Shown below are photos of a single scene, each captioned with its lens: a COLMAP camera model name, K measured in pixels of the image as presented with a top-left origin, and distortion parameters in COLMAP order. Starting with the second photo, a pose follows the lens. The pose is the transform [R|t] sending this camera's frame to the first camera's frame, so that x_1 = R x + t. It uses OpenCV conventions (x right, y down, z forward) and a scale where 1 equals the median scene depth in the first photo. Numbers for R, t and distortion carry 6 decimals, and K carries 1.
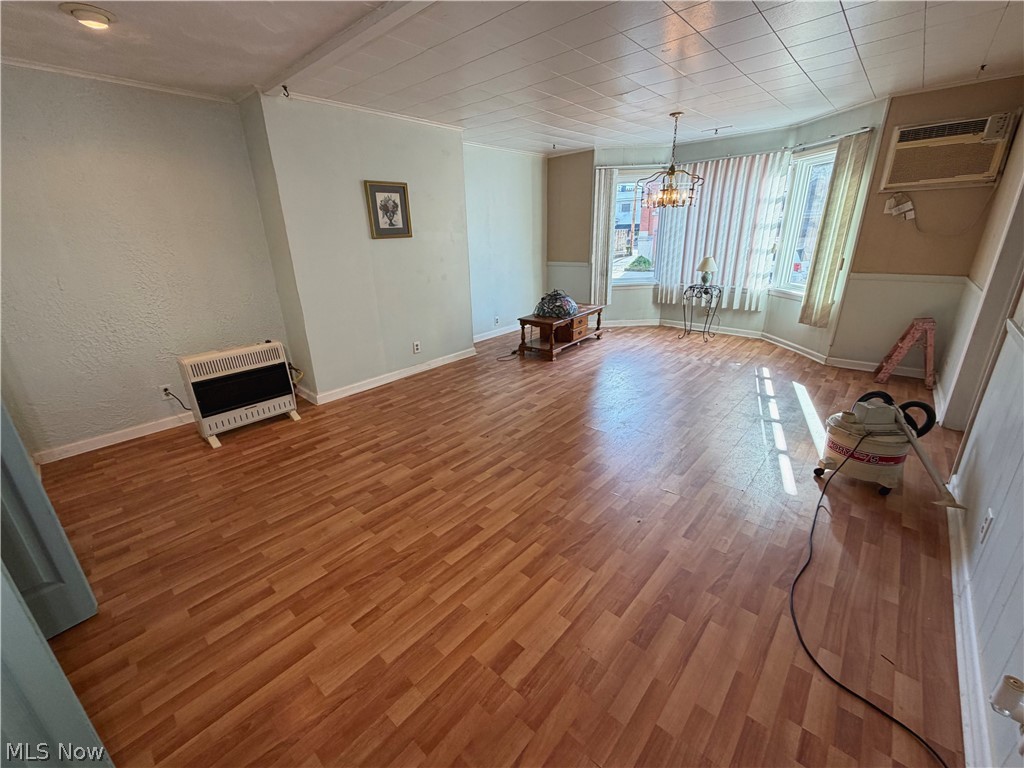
lens RADIAL K [[412.5, 0, 506.9], [0, 412.5, 385.1], [0, 0, 1]] dist [-0.007045, 0.002216]
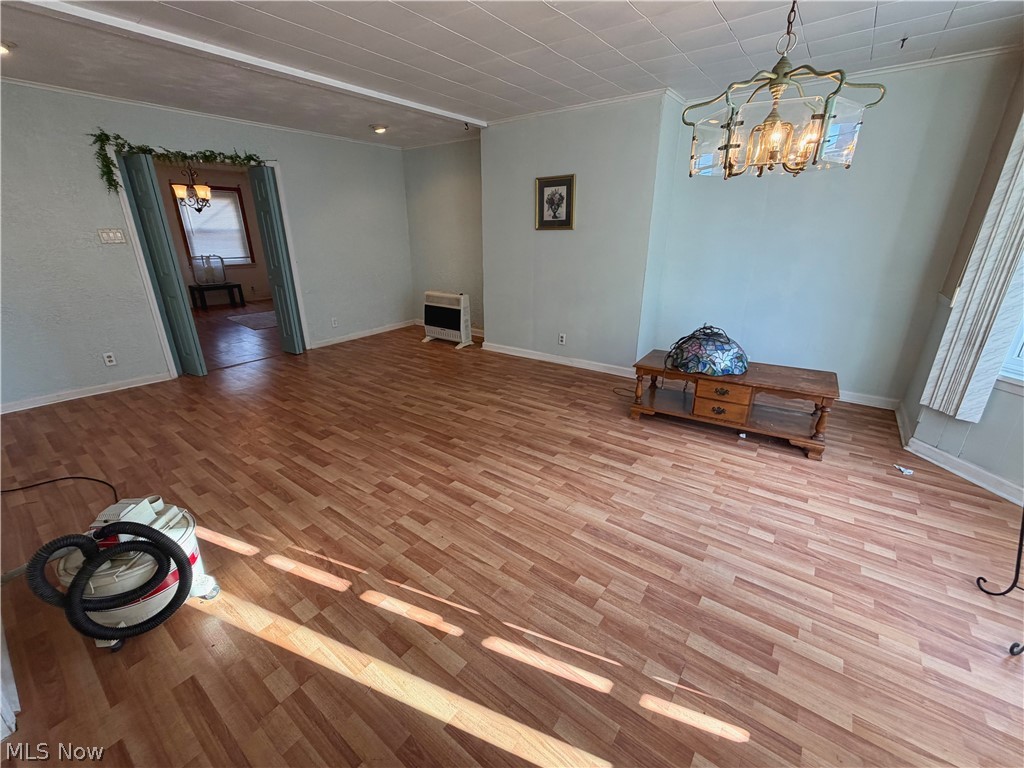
lens RADIAL K [[412.5, 0, 514.0], [0, 412.5, 388.7], [0, 0, 1]] dist [-0.007045, 0.002216]
pose [[0.111240, 0.386110, -0.915721, 0.860436], [-0.345479, 0.878993, 0.328656, -0.320214], [0.931810, 0.279803, 0.231172, 0.797790]]
